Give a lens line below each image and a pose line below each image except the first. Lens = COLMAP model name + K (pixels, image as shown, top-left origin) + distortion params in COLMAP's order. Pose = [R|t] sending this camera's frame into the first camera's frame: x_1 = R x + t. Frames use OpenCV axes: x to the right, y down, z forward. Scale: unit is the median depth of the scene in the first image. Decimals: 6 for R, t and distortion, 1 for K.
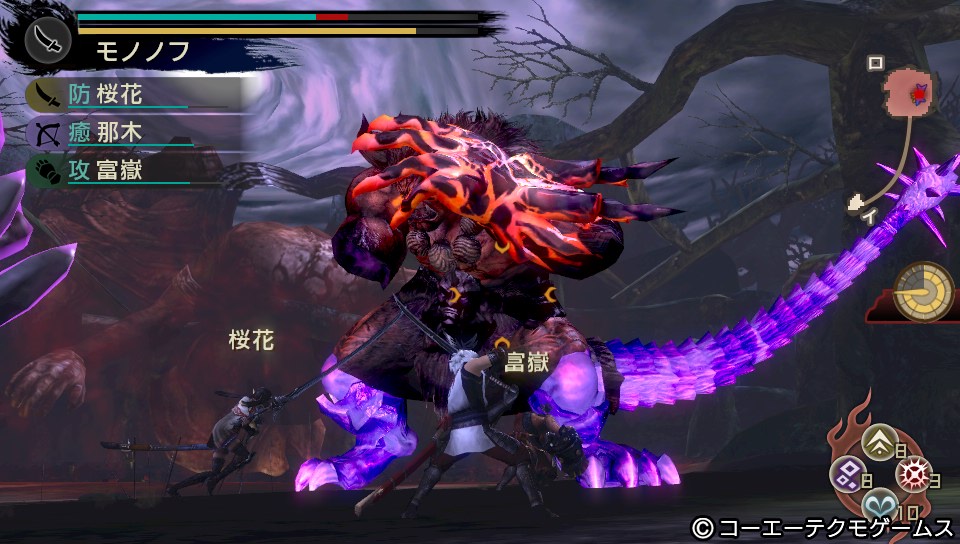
lens RADIAL K [[746.4, 0, 480.0], [0, 746.4, 272.0], [0, 0, 1]] dist [-0.002274, 0.002136]
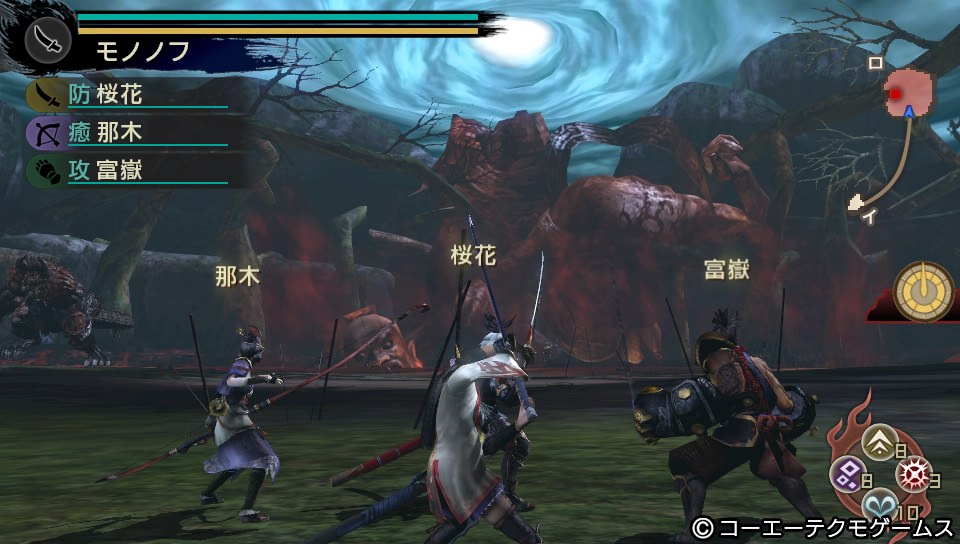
lens RADIAL K [[746.4, 0, 480.0], [0, 746.4, 272.0], [0, 0, 1]] dist [-0.002274, 0.002136]
pose [[0.956205, -0.039154, -0.290067, -0.125249], [0.080352, 0.988052, 0.131513, -0.097453], [0.281452, -0.149061, 0.947927, -0.358640]]
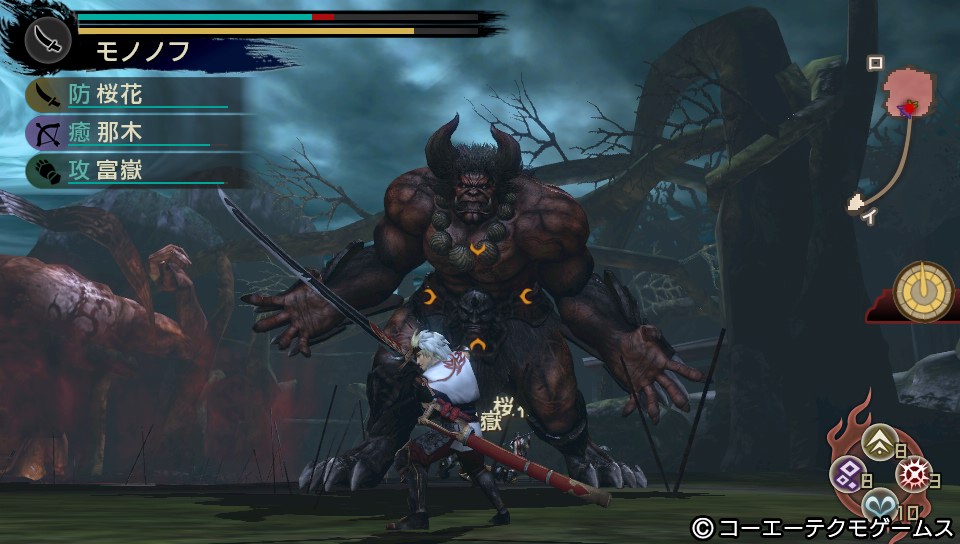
lens RADIAL K [[746.4, 0, 480.0], [0, 746.4, 272.0], [0, 0, 1]] dist [-0.002274, 0.002136]
pose [[0.870633, 0.142911, 0.470717, -0.237077], [-0.135481, 0.989526, -0.049838, -0.089829], [-0.472909, -0.020382, 0.880875, -0.365799]]
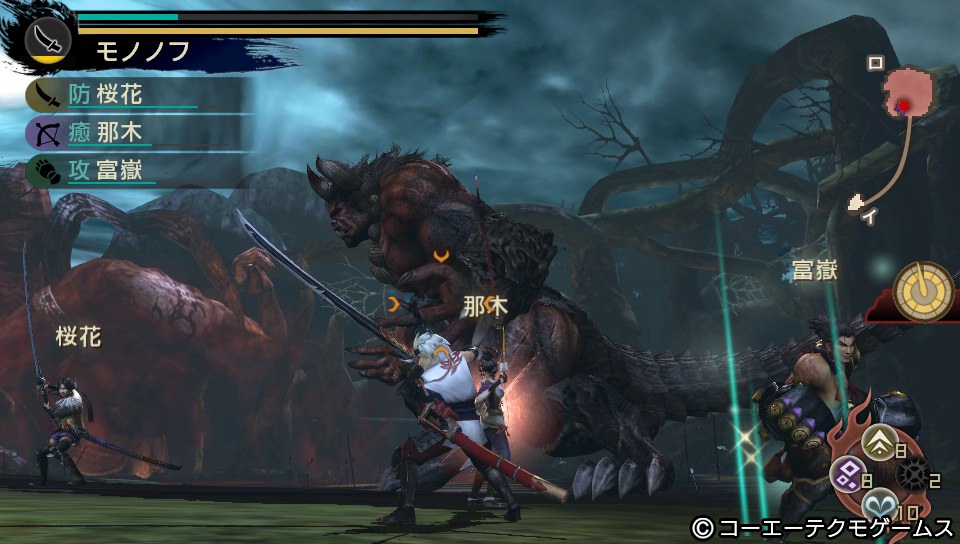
lens RADIAL K [[746.4, 0, 480.0], [0, 746.4, 272.0], [0, 0, 1]] dist [-0.002274, 0.002136]
pose [[0.874436, 0.138340, 0.464999, -0.369839], [-0.133672, 0.990084, -0.043185, -0.081207], [-0.466363, -0.024395, 0.884257, -0.323053]]
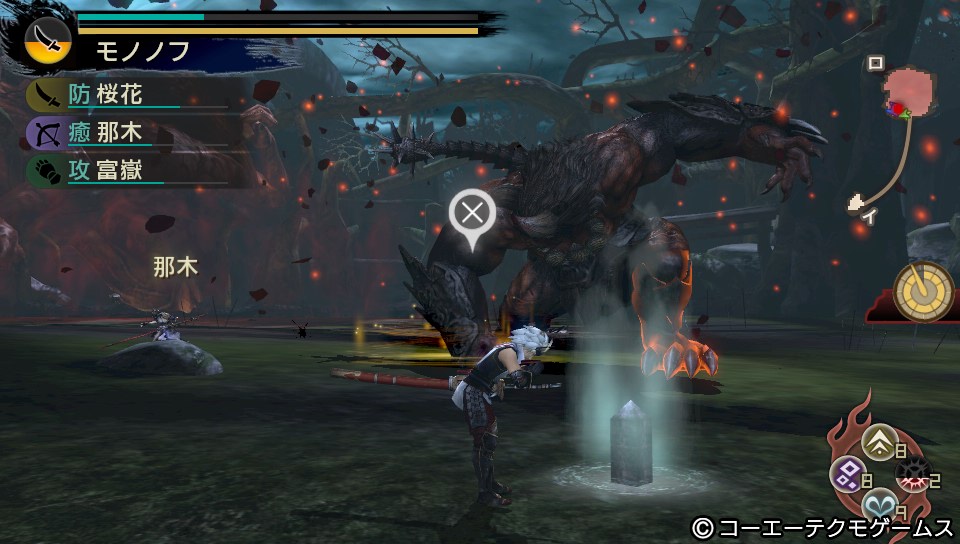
lens RADIAL K [[746.4, 0, 480.0], [0, 746.4, 272.0], [0, 0, 1]] dist [-0.002274, 0.002136]
pose [[0.830982, 0.035829, 0.555144, -0.549510], [-0.153591, 0.973912, 0.167050, -0.122925], [-0.534676, -0.224080, 0.814806, -0.428312]]
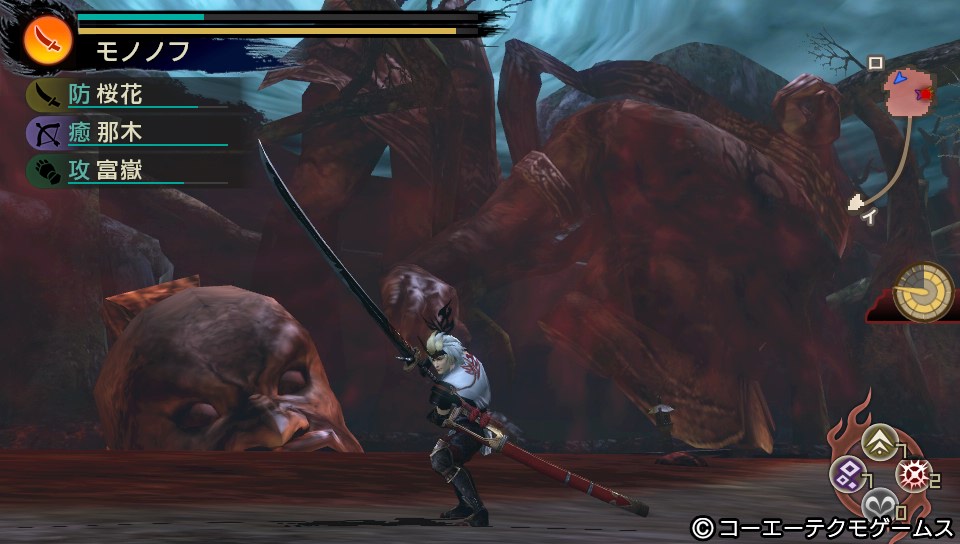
lens RADIAL K [[746.4, 0, 480.0], [0, 746.4, 272.0], [0, 0, 1]] dist [-0.002274, 0.002136]
pose [[0.990950, 0.034947, 0.129599, -0.564402], [-0.037413, 0.999161, 0.016637, 0.095992], [-0.128909, -0.021335, 0.991427, 0.327260]]
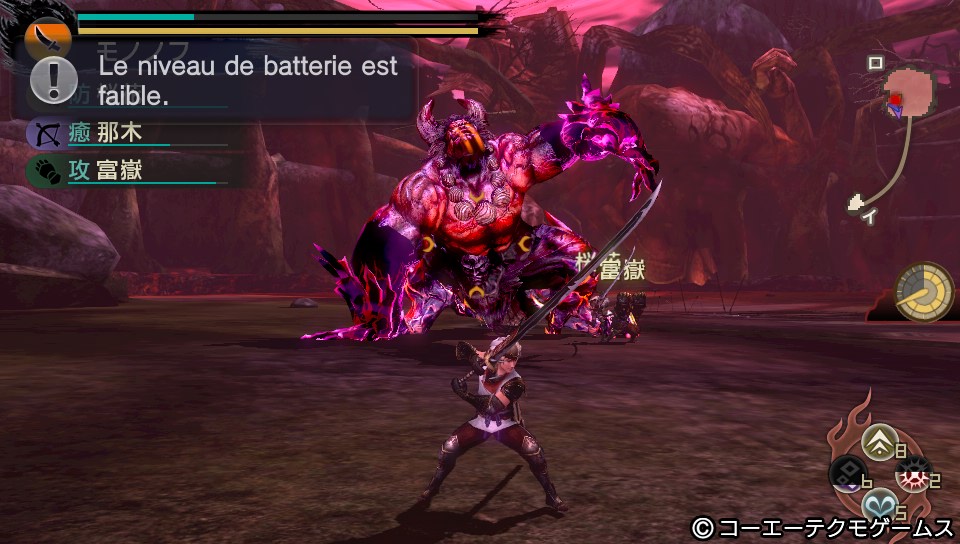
lens RADIAL K [[746.4, 0, 480.0], [0, 746.4, 272.0], [0, 0, 1]] dist [-0.002274, 0.002136]
pose [[0.996160, -0.001186, -0.087546, -0.501227], [0.023771, 0.966015, 0.257390, -0.100965], [0.084266, -0.258482, 0.962334, -0.309383]]
